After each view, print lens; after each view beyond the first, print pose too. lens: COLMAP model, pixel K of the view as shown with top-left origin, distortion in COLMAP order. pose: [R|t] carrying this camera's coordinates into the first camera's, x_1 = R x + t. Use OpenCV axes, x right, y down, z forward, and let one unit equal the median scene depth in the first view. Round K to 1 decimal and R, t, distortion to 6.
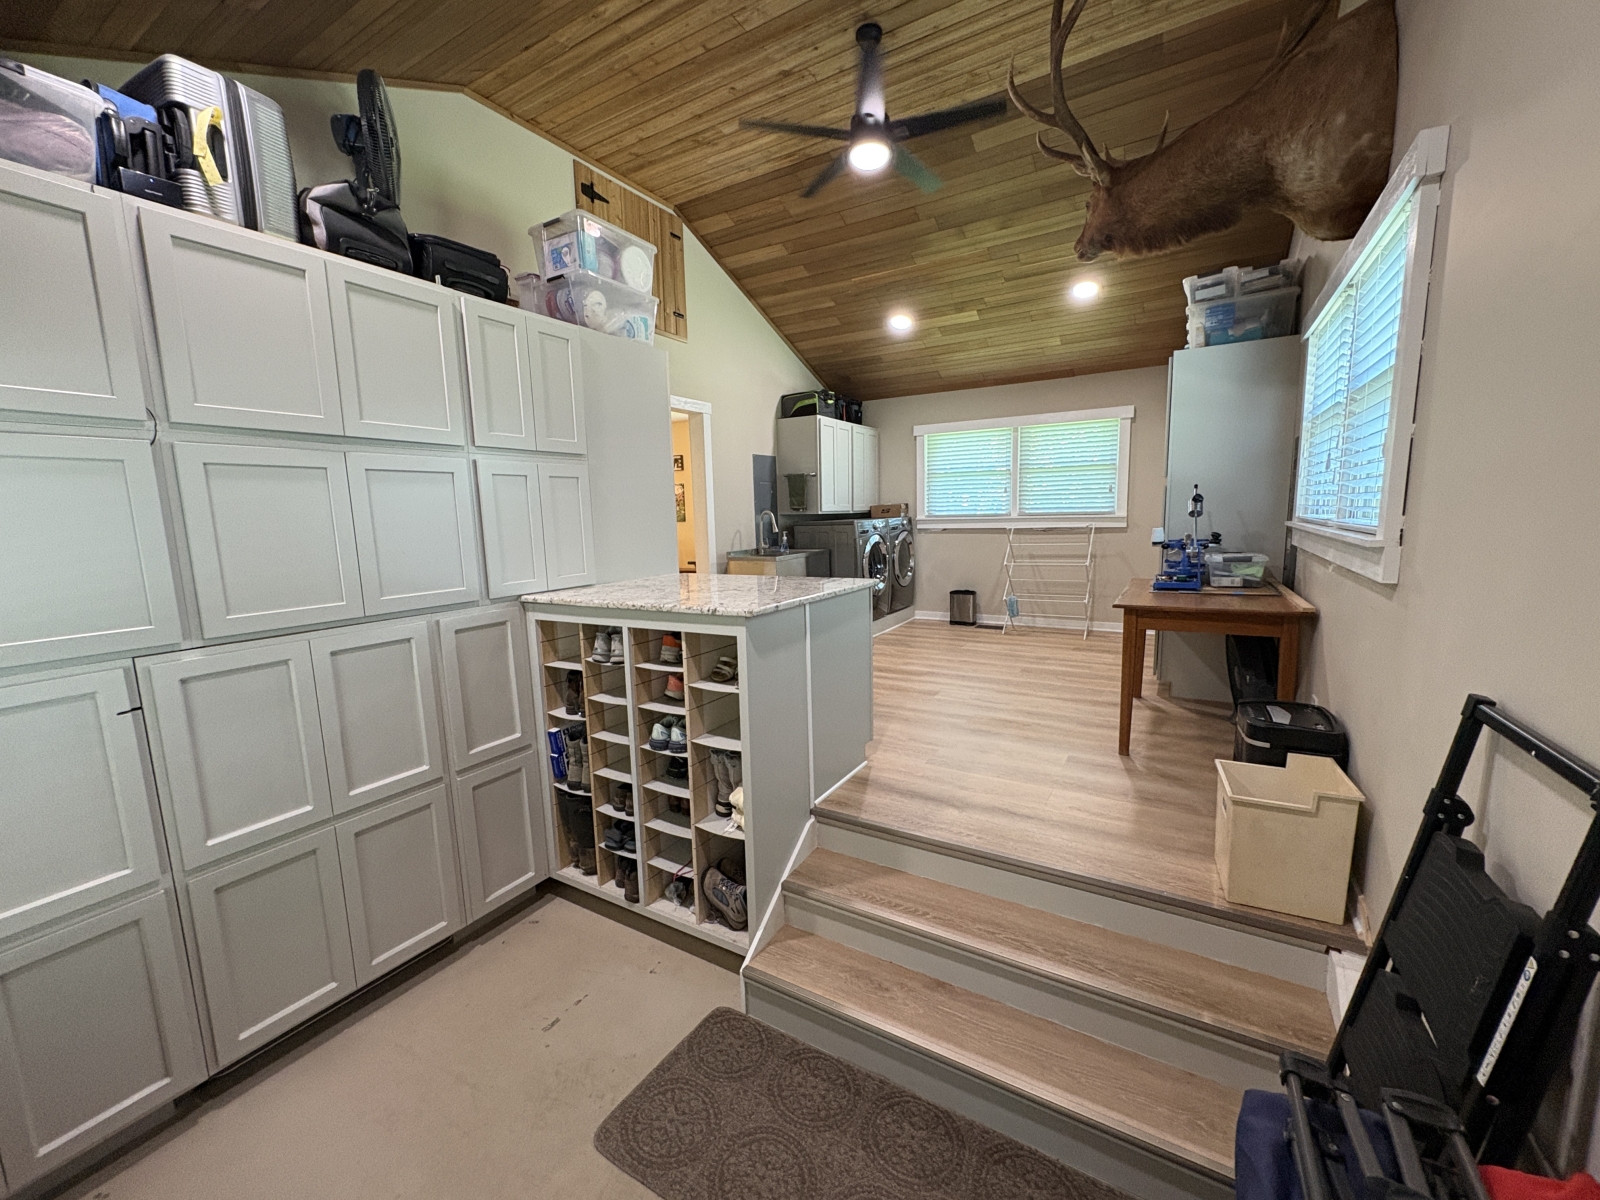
lens RADIAL K [[638.4, 0, 800.0], [0, 638.4, 600.0], [0, 0, 1]] dist [-0.000096, 0.000020]
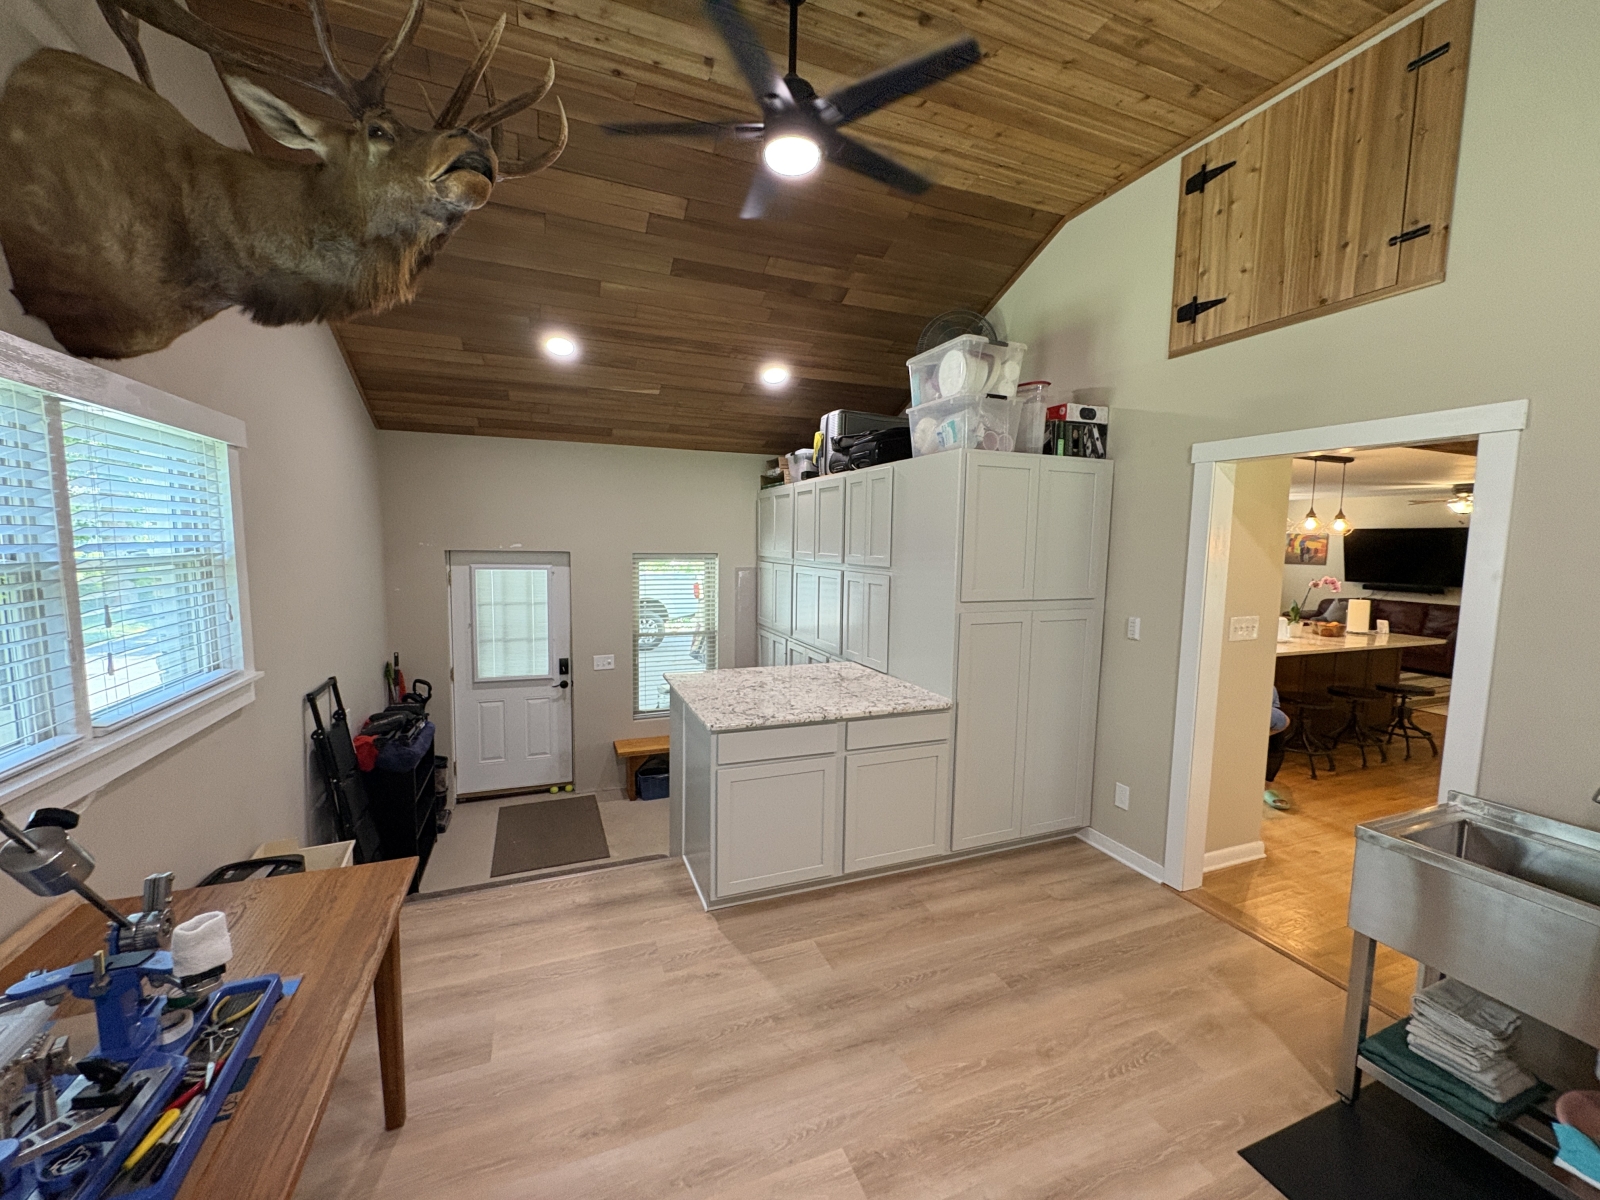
lens RADIAL K [[638.4, 0, 800.0], [0, 638.4, 600.0], [0, 0, 1]] dist [-0.000096, 0.000020]
pose [[-0.606622, 0.094538, -0.789349, 0.544093], [-0.107852, 0.973938, 0.199531, -0.293156], [0.787640, 0.206173, -0.580616, 1.186563]]
